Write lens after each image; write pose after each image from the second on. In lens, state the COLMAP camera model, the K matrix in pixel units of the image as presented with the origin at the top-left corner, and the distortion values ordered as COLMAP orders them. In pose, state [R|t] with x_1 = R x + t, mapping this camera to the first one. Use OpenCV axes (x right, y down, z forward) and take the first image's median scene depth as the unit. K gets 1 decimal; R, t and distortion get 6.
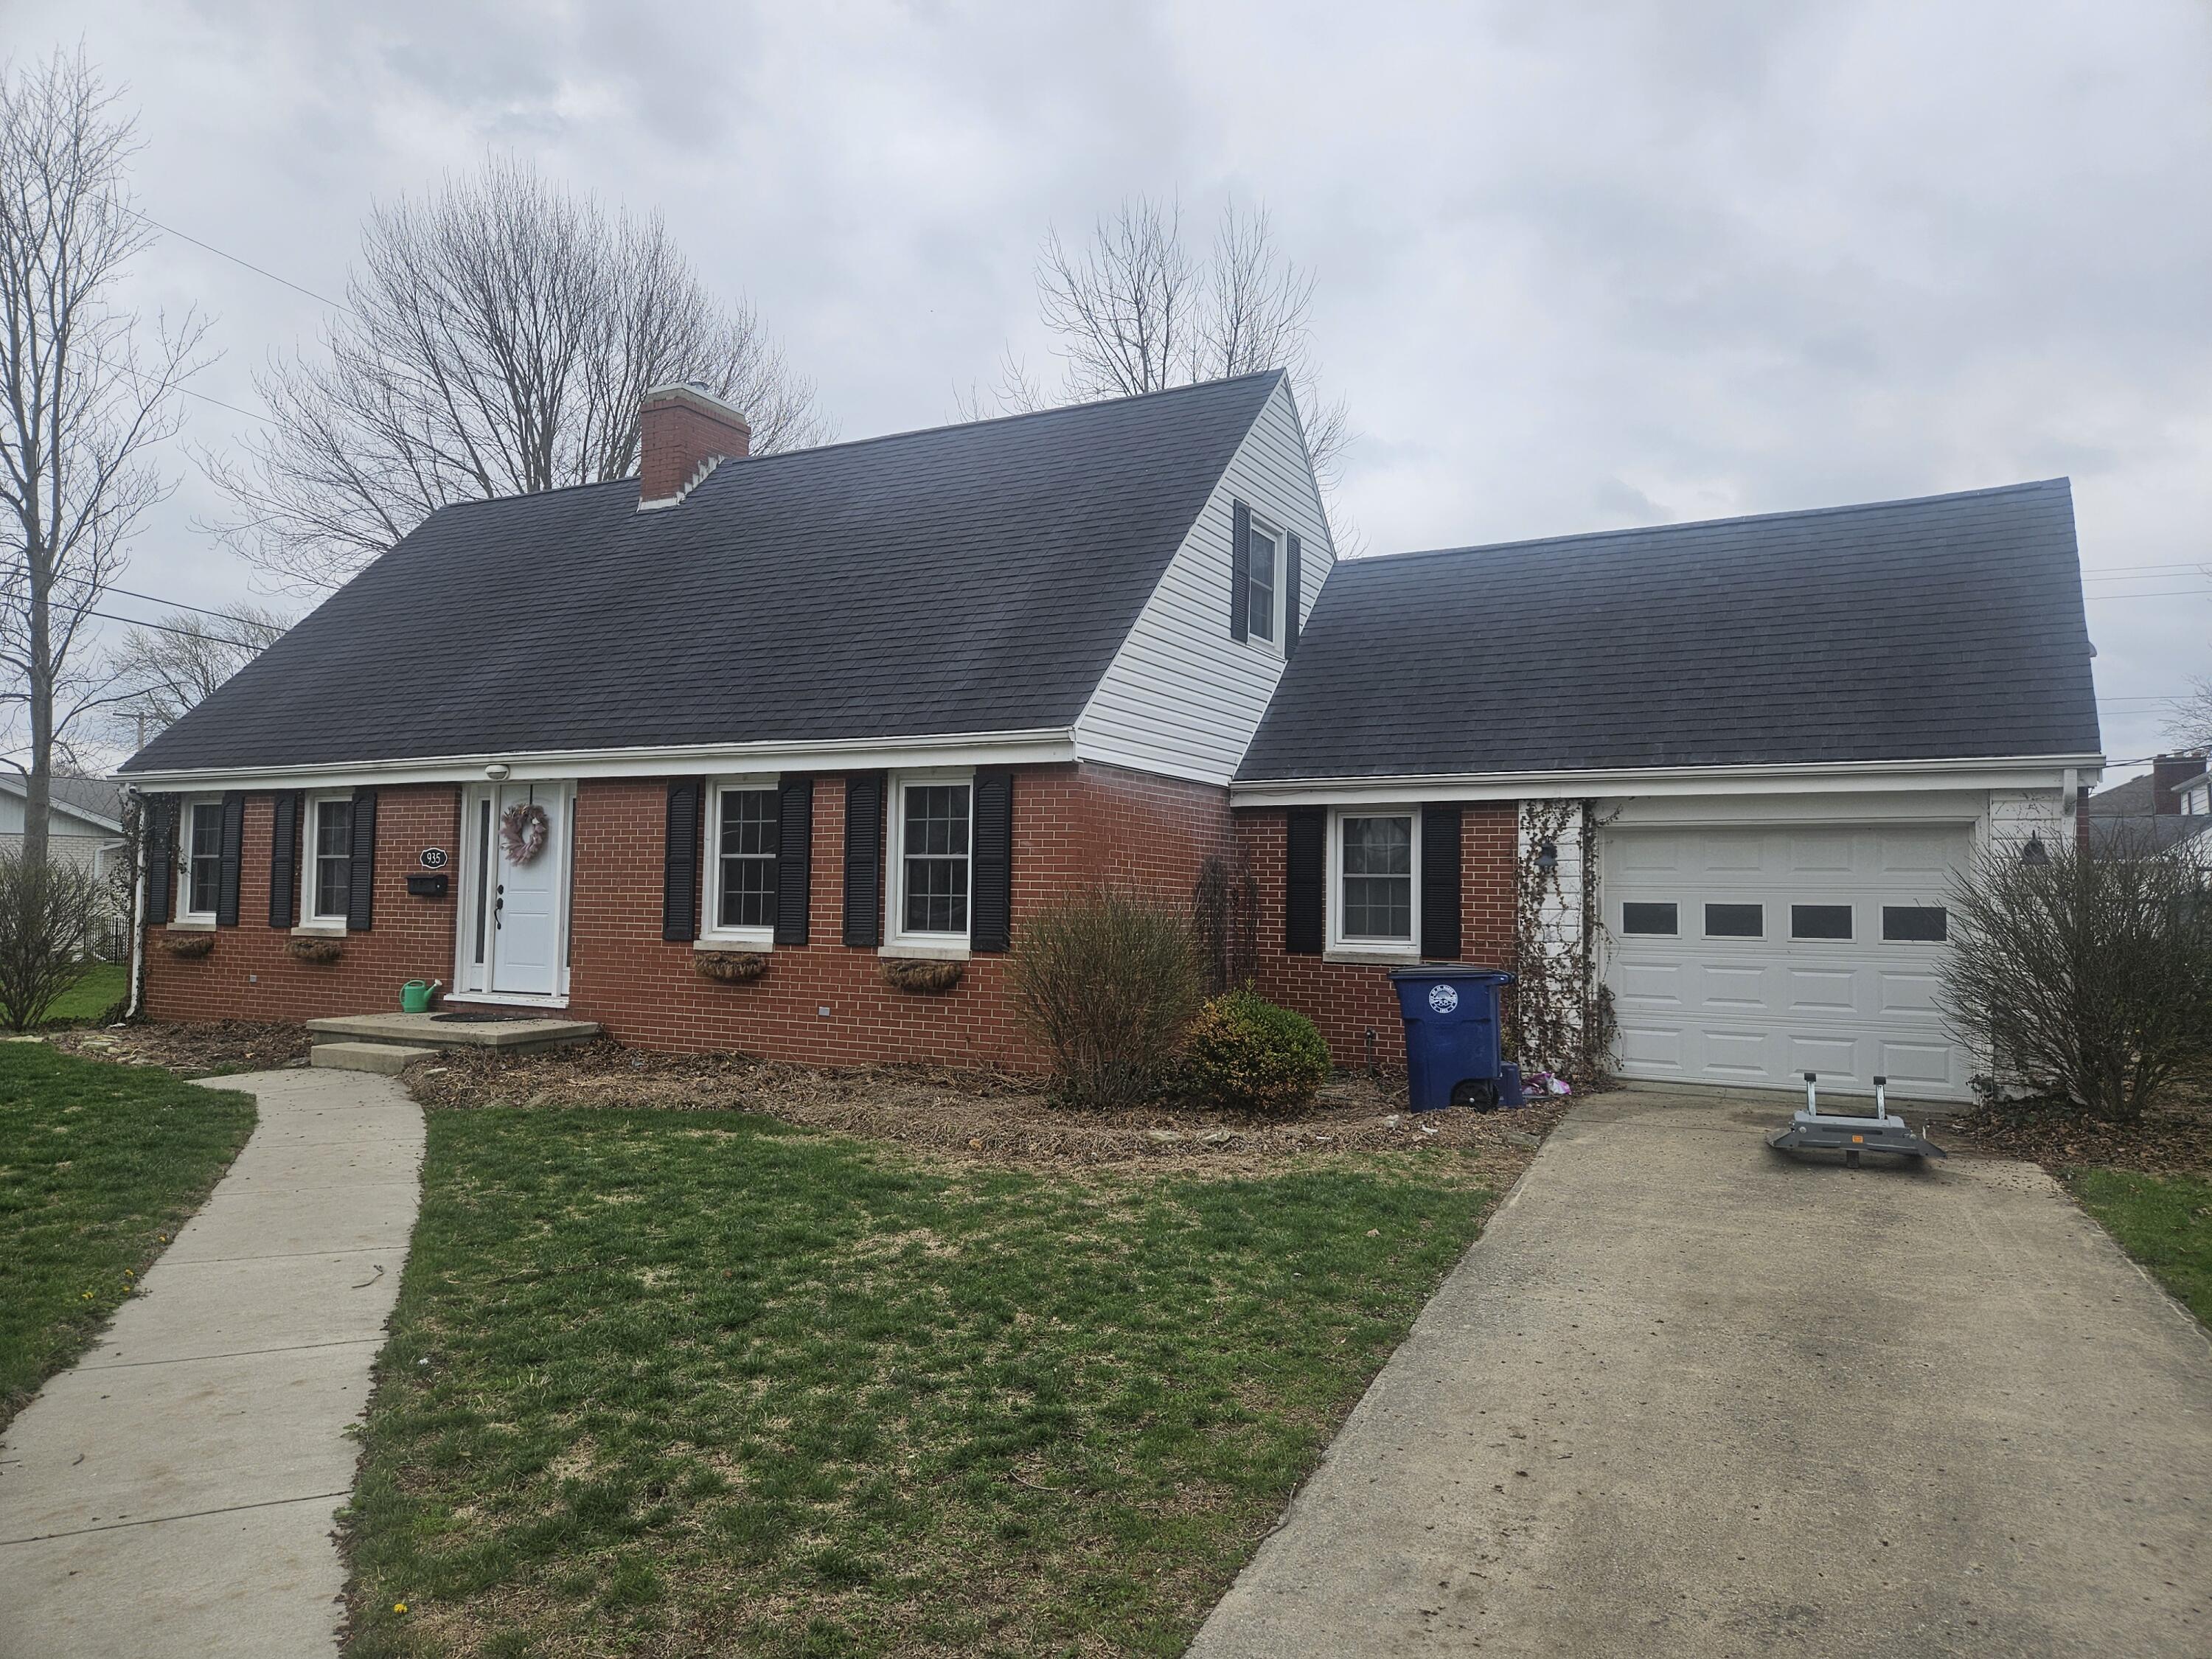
lens RADIAL K [[1426.5, 0, 1106.0], [0, 1426.5, 829.5], [0, 0, 1]] dist [0.059938, -0.054034]
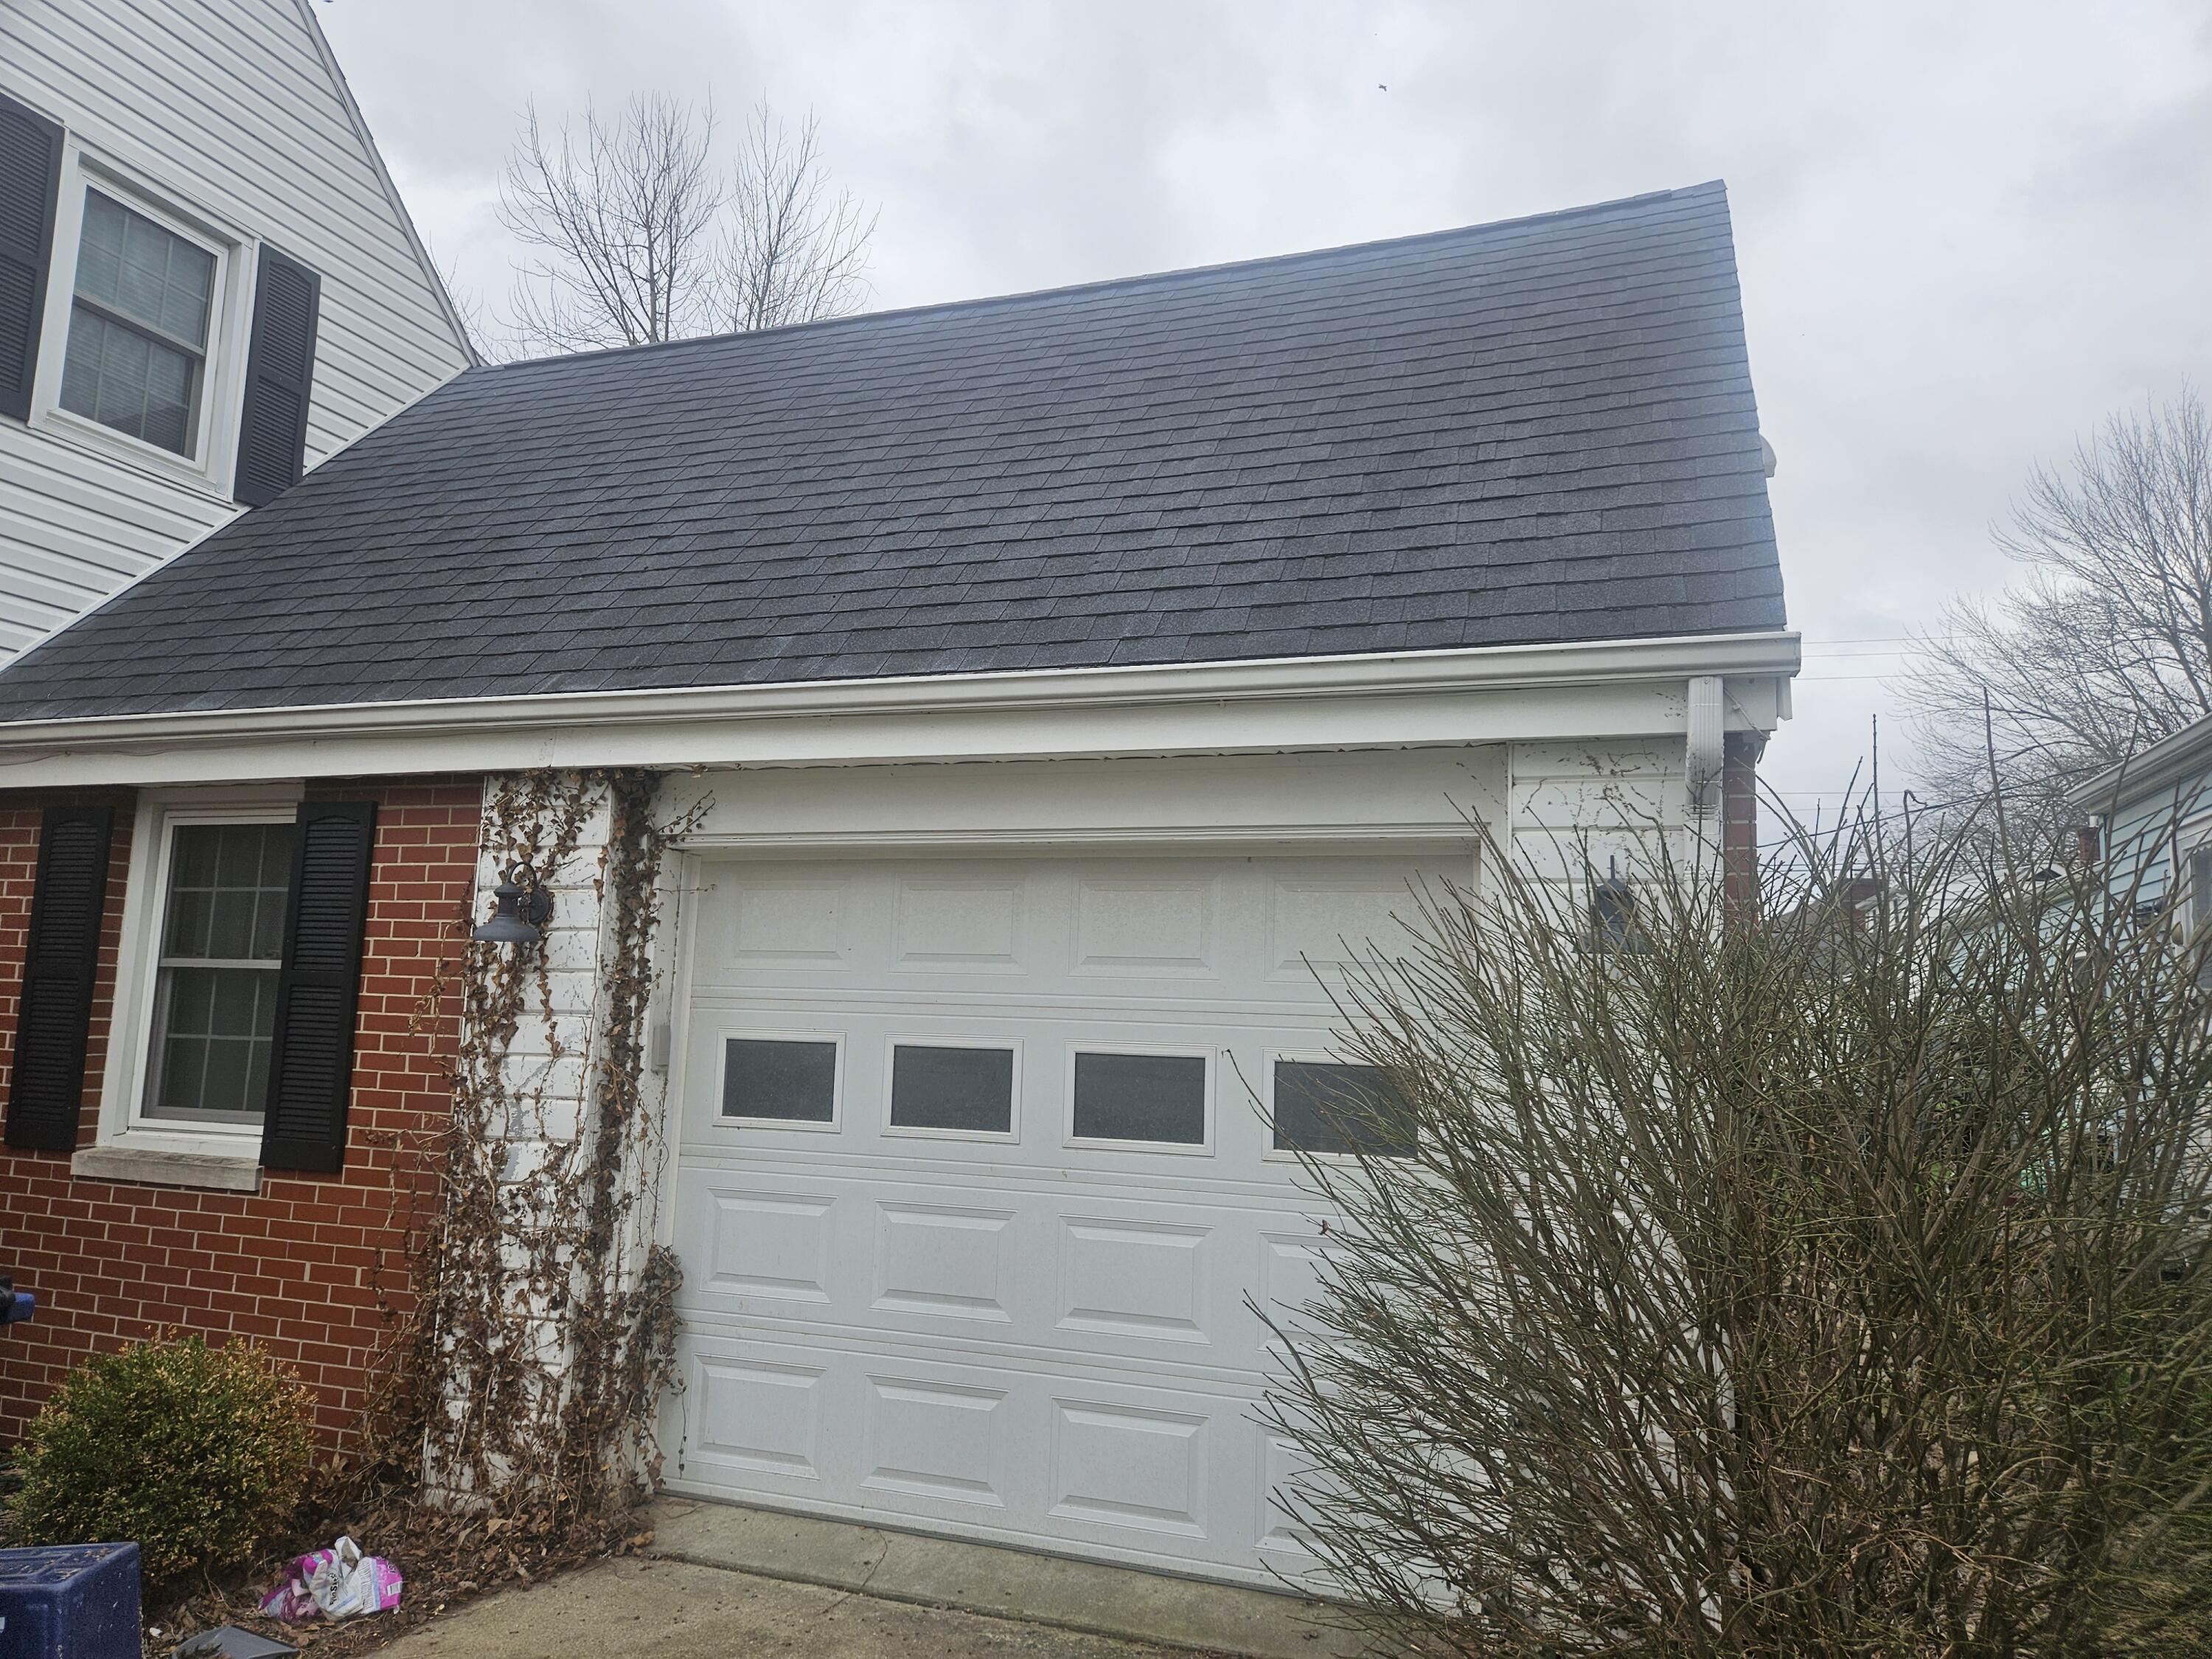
lens RADIAL K [[1426.5, 0, 1106.0], [0, 1426.5, 829.5], [0, 0, 1]] dist [0.059938, -0.054034]
pose [[0.987182, 0.036879, 0.155278, 0.403696], [-0.025027, 0.996670, -0.077601, 0.021168], [-0.157623, 0.072720, 0.984818, 0.586843]]
